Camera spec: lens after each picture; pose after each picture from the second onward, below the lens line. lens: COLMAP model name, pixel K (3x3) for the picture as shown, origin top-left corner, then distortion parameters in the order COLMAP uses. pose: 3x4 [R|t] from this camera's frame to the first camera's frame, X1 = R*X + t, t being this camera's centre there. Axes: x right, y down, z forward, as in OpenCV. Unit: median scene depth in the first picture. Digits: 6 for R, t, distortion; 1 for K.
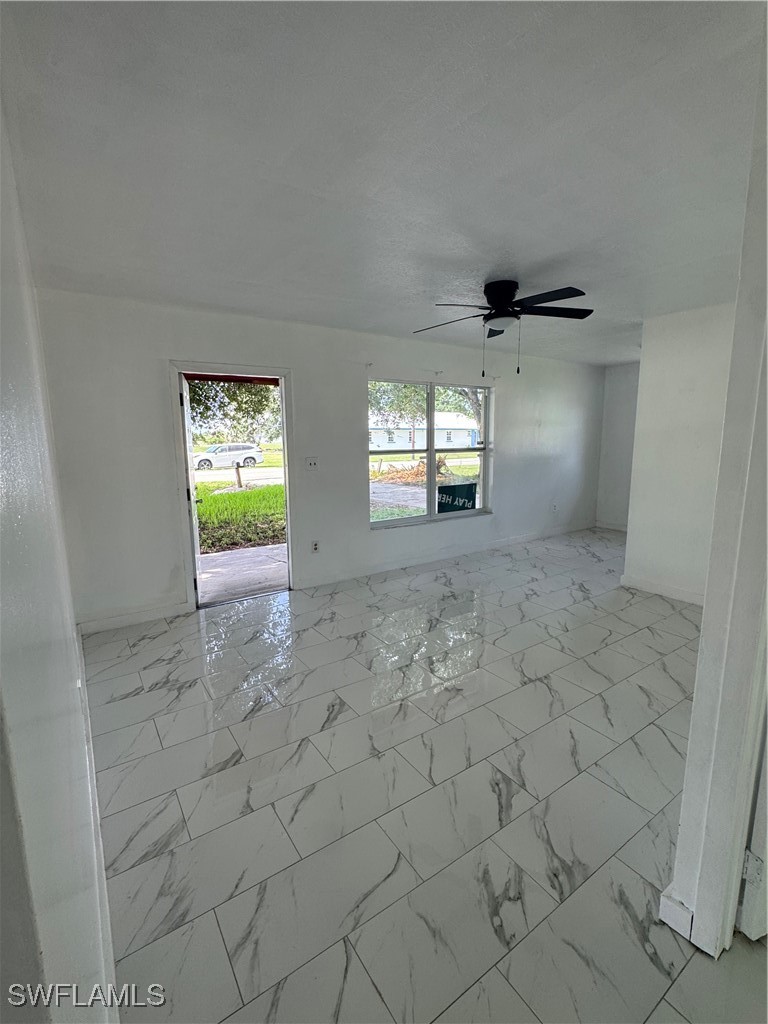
lens RADIAL K [[464.9, 0, 384.0], [0, 464.9, 512.0], [0, 0, 1]] dist [0.000165, 0.000002]
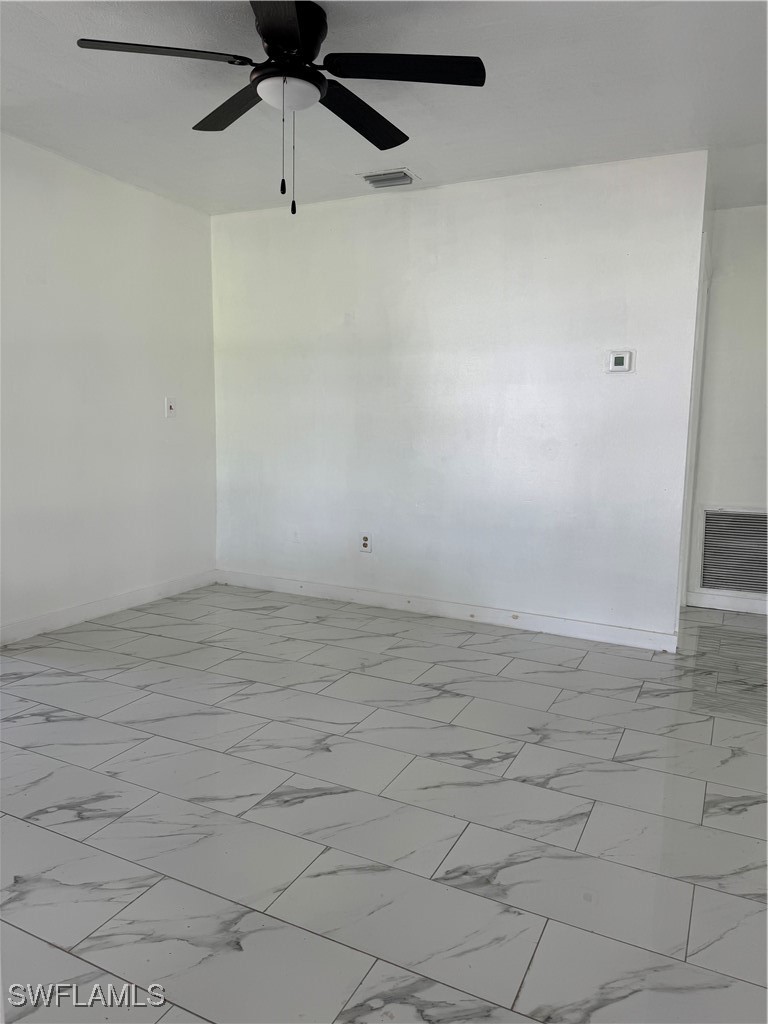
lens RADIAL K [[720.0, 0, 384.0], [0, 720.0, 512.0], [0, 0, 1]] dist [-0.000975, -0.002369]
pose [[-0.482241, -0.114382, 0.868539, -0.435671], [0.131962, 0.970642, 0.201098, -0.107706], [-0.866042, 0.211592, -0.452989, 1.186488]]
